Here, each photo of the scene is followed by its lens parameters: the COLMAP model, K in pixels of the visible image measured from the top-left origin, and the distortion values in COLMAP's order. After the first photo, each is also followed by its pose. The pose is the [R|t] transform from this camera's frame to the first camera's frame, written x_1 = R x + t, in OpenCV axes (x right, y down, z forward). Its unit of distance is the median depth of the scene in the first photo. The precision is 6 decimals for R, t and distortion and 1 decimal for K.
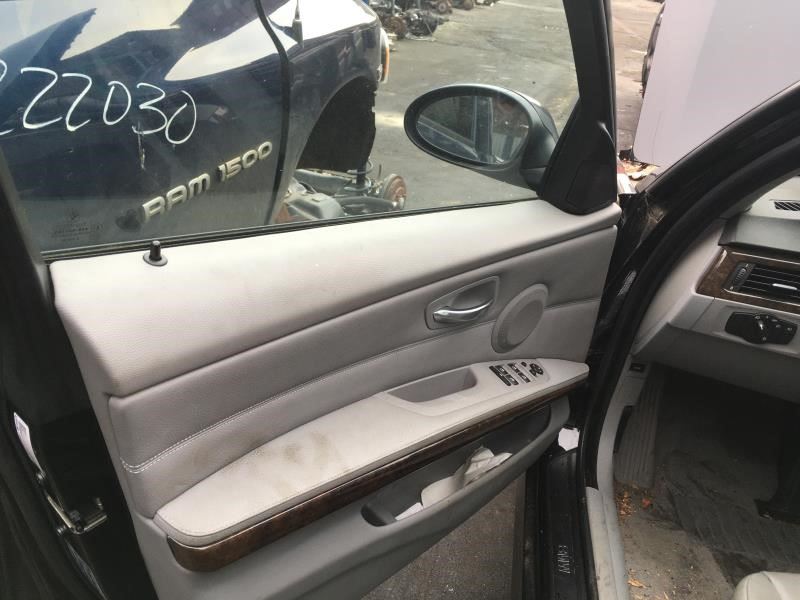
lens RADIAL K [[680.2, 0, 400.0], [0, 680.2, 300.0], [0, 0, 1]] dist [0.080304, -0.104860]
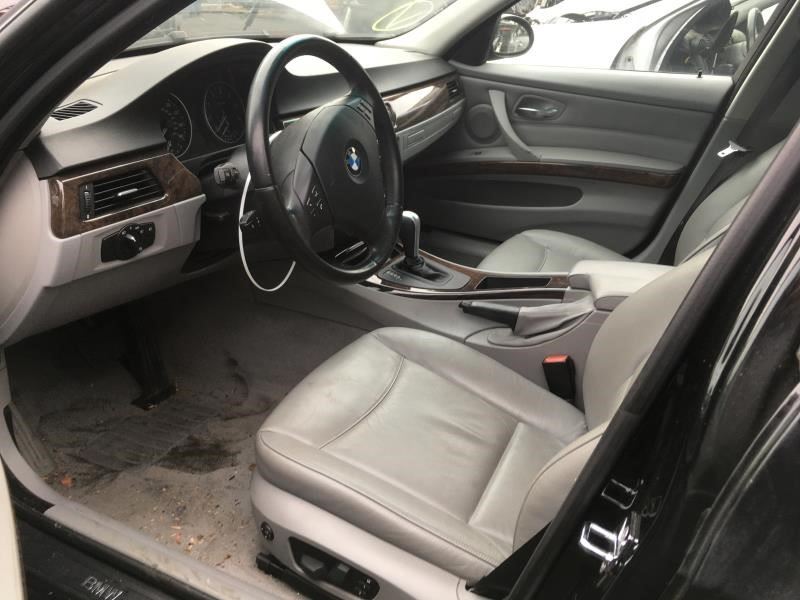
lens RADIAL K [[680.2, 0, 400.0], [0, 680.2, 300.0], [0, 0, 1]] dist [0.080304, -0.104860]
pose [[0.295233, -0.518969, 0.802190, -0.158192], [0.411260, 0.826879, 0.383584, -0.095288], [-0.862382, 0.216662, 0.457553, 0.240974]]
